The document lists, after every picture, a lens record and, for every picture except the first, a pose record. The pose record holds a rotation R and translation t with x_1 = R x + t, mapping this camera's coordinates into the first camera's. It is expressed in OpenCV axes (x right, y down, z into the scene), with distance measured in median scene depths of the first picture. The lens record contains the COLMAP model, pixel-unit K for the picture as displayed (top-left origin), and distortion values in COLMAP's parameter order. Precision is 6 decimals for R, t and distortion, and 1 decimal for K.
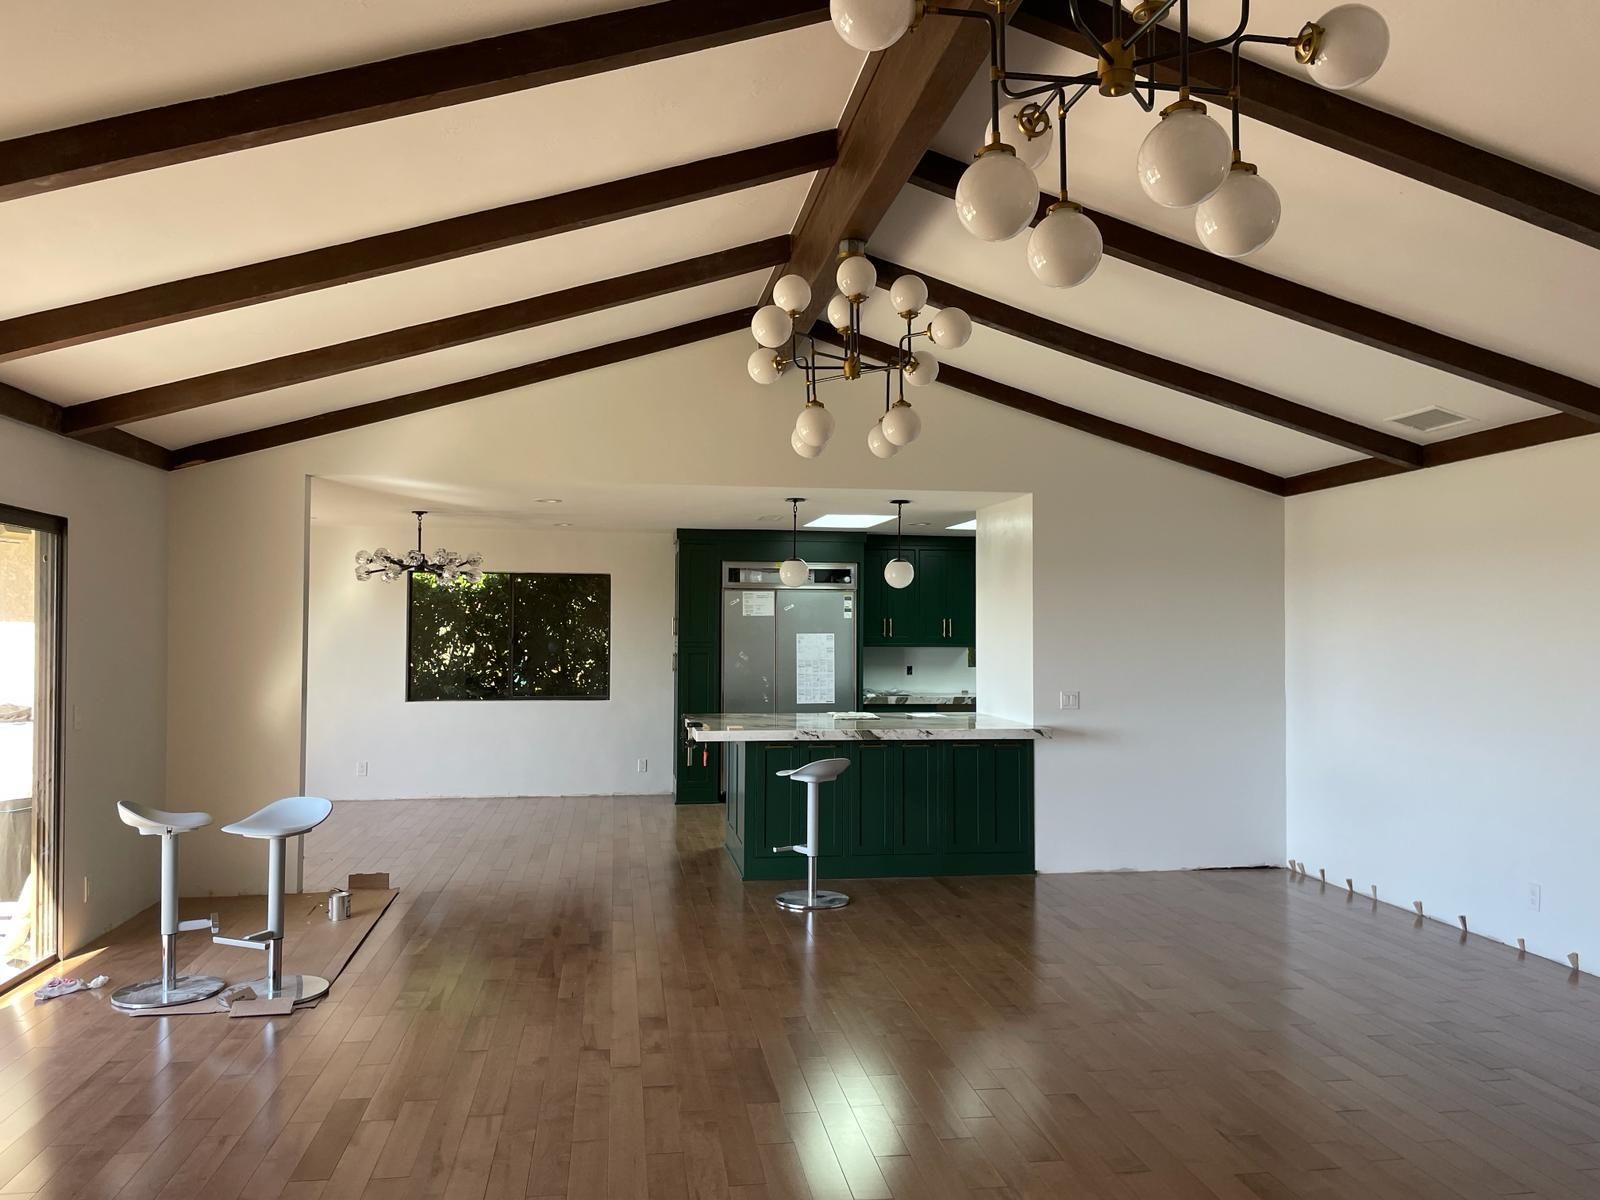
lens RADIAL K [[1210.2, 0, 792.3], [0, 1210.2, 594.1], [0, 0, 1]] dist [0.100678, -0.126095]
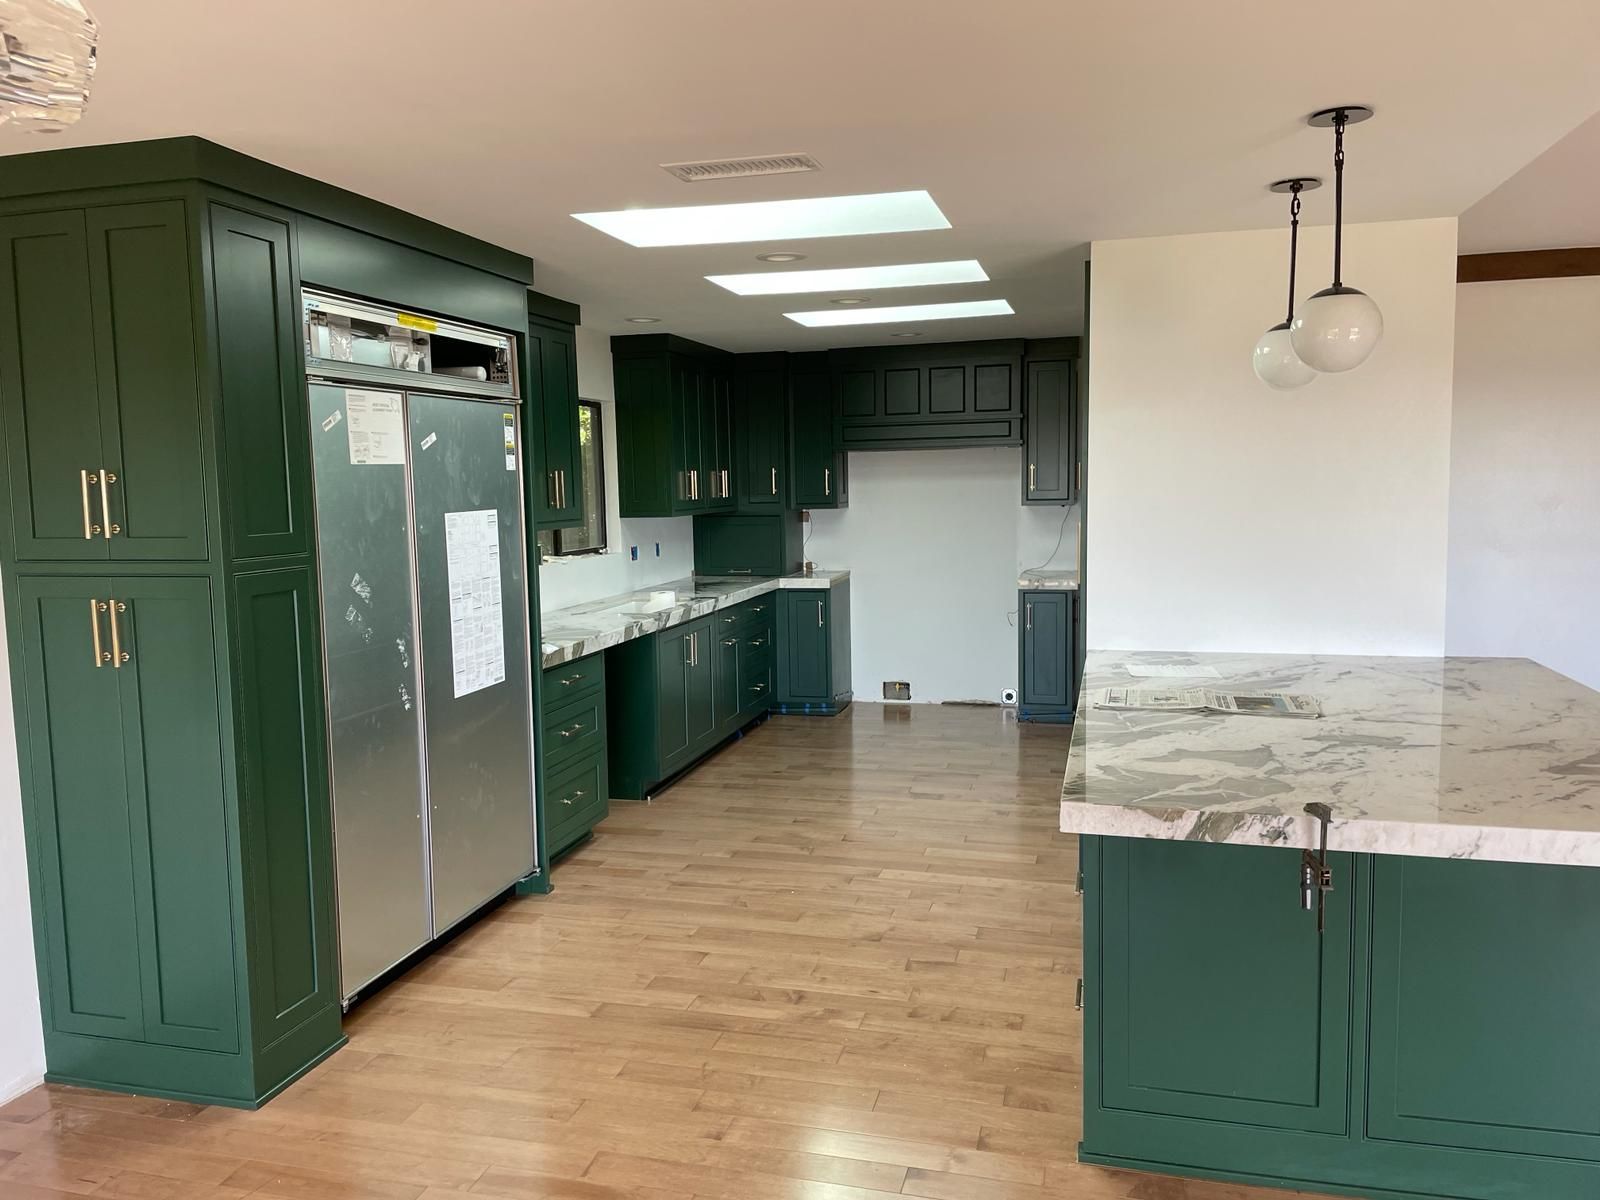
lens RADIAL K [[1210.2, 0, 792.3], [0, 1210.2, 594.1], [0, 0, 1]] dist [0.100678, -0.126095]
pose [[0.397582, -0.101308, 0.911957, -0.297319], [-0.007811, 0.993477, 0.113769, 0.014043], [-0.917534, -0.052356, 0.394197, 0.753266]]
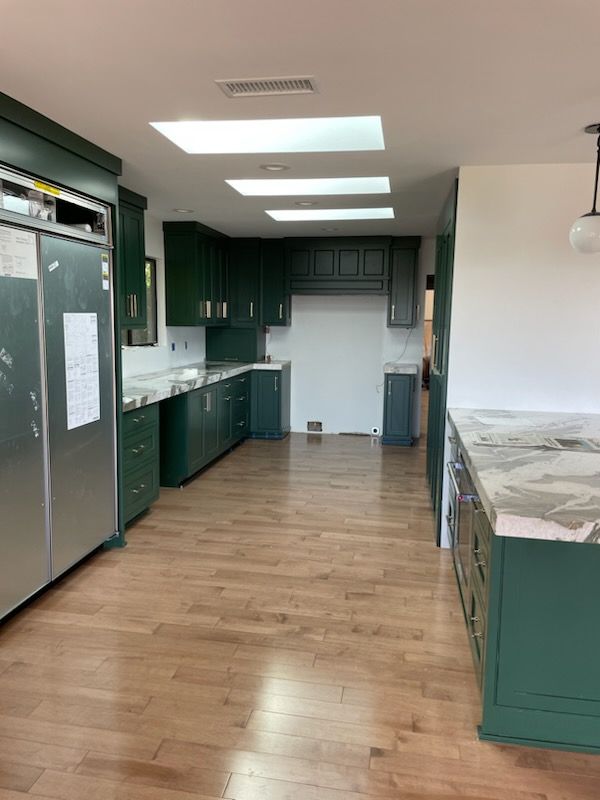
lens RADIAL K [[605.1, 0, 295.2], [0, 605.1, 388.5], [0, 0, 1]] dist [0.100678, -0.126095]
pose [[0.319370, -0.112920, 0.940878, -0.243628], [-0.043396, 0.990091, 0.133557, 0.024458], [-0.946636, -0.083484, 0.311305, 0.798046]]
